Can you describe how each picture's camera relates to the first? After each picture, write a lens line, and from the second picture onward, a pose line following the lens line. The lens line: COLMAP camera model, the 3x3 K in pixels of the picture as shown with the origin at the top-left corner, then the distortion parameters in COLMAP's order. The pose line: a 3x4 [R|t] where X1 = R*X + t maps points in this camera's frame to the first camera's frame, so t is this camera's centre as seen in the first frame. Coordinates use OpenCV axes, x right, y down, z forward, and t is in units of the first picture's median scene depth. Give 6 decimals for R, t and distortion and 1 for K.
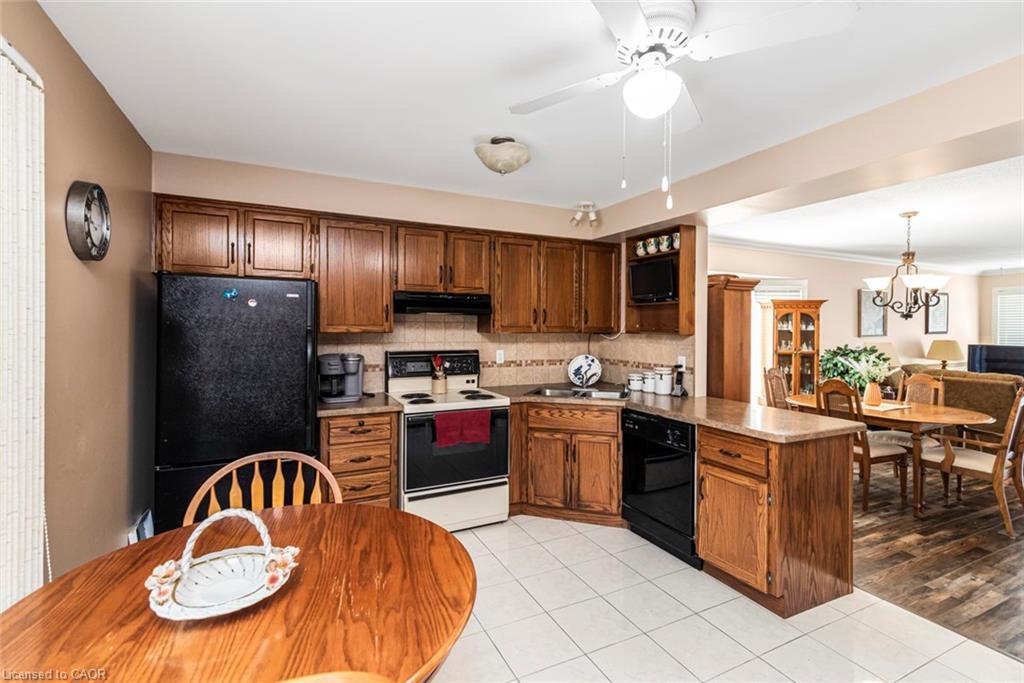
lens RADIAL K [[463.6, 0, 510.0], [0, 463.6, 330.5], [0, 0, 1]] dist [0.014414, -0.000106]
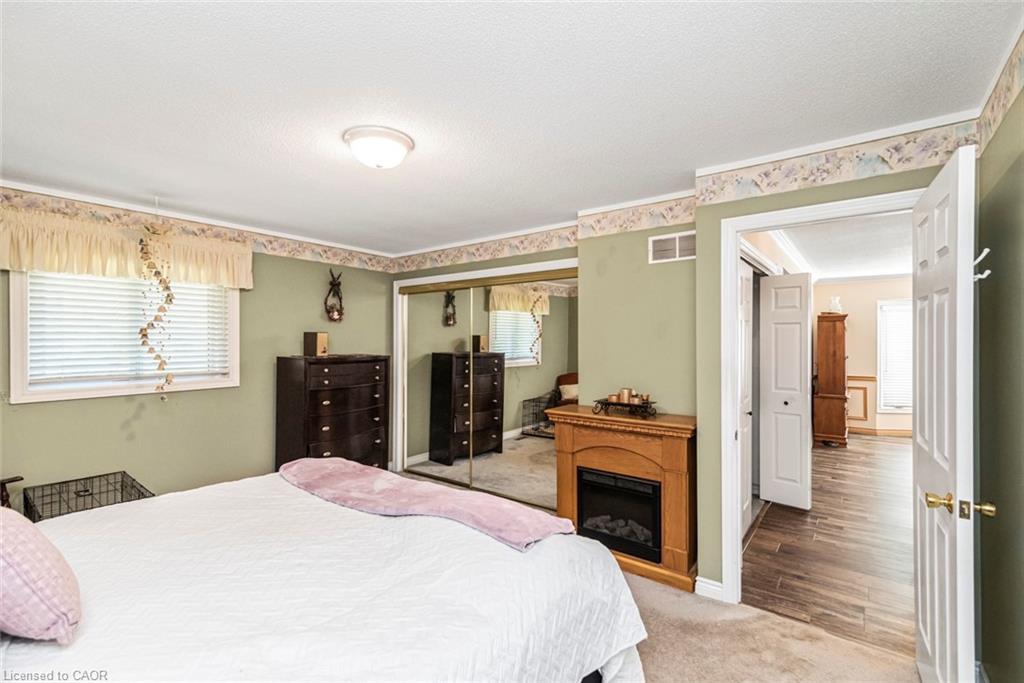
lens RADIAL K [[453.6, 0, 509.4], [0, 453.6, 339.4], [0, 0, 1]] dist [0.013205, 0.000429]
pose [[0.439858, -0.007220, -0.898039, 1.597493], [-0.007818, 0.999899, -0.011869, 0.015531], [0.898034, 0.012241, 0.439757, -0.938224]]
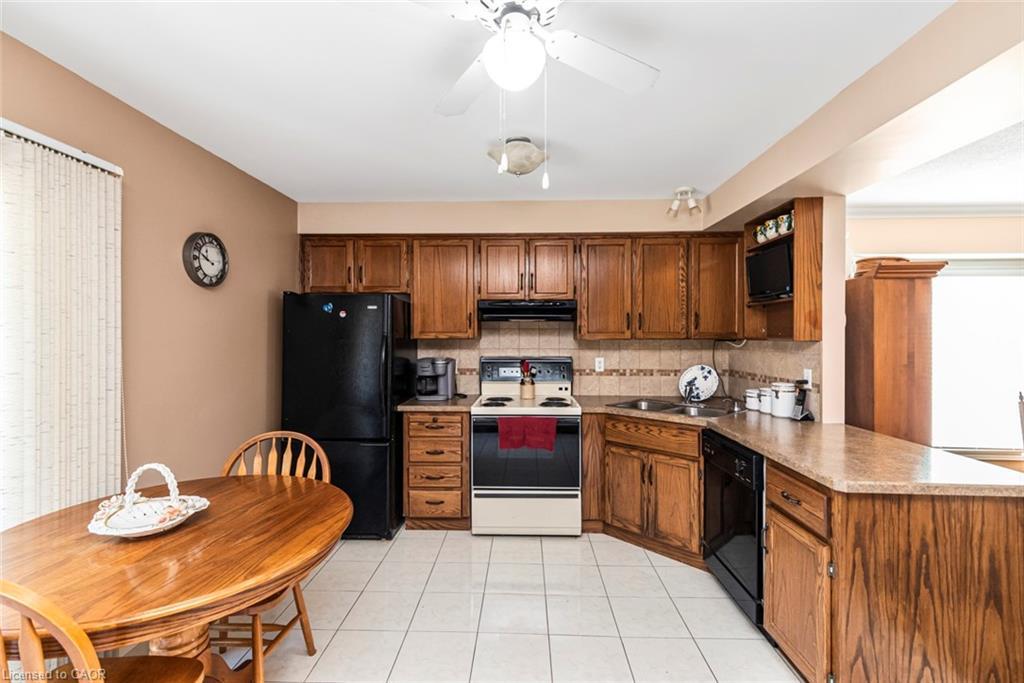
lens RADIAL K [[459.2, 0, 510.4], [0, 459.2, 339.2], [0, 0, 1]] dist [0.012671, -0.000055]
pose [[0.882238, -0.001660, -0.470801, 0.306094], [-0.000023, 0.999994, -0.003569, 0.009211], [0.470804, 0.003160, 0.882232, 0.097854]]
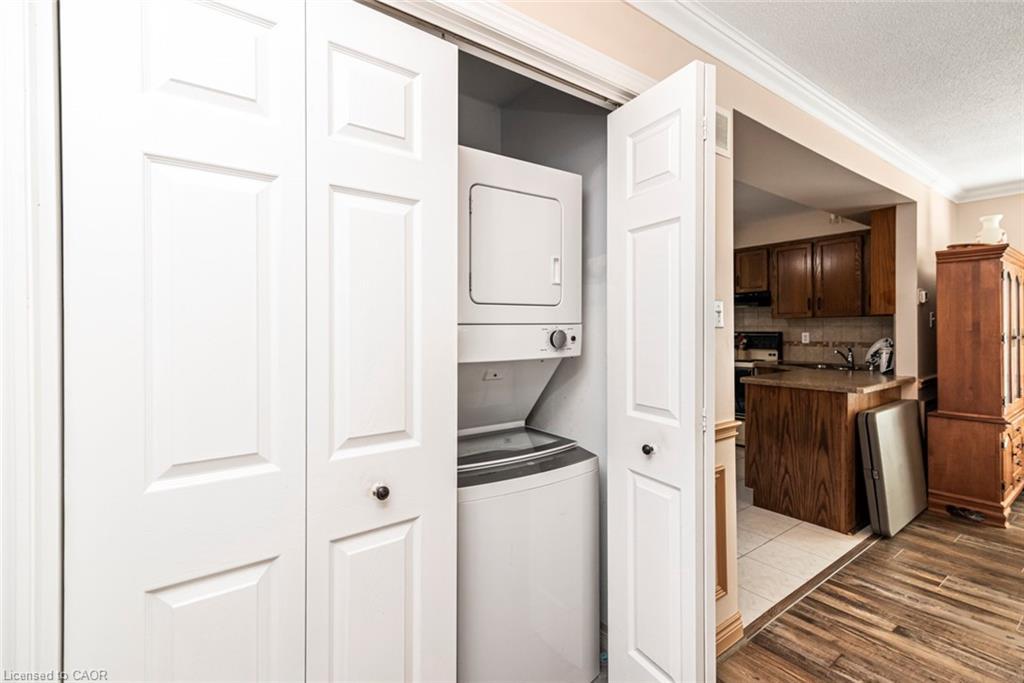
lens RADIAL K [[463.6, 0, 510.0], [0, 463.6, 330.5], [0, 0, 1]] dist [0.014414, -0.000106]
pose [[0.177219, -0.005016, -0.984159, 1.258337], [-0.002063, 0.999983, -0.005468, 0.052929], [0.984169, 0.002999, 0.177205, -0.004399]]
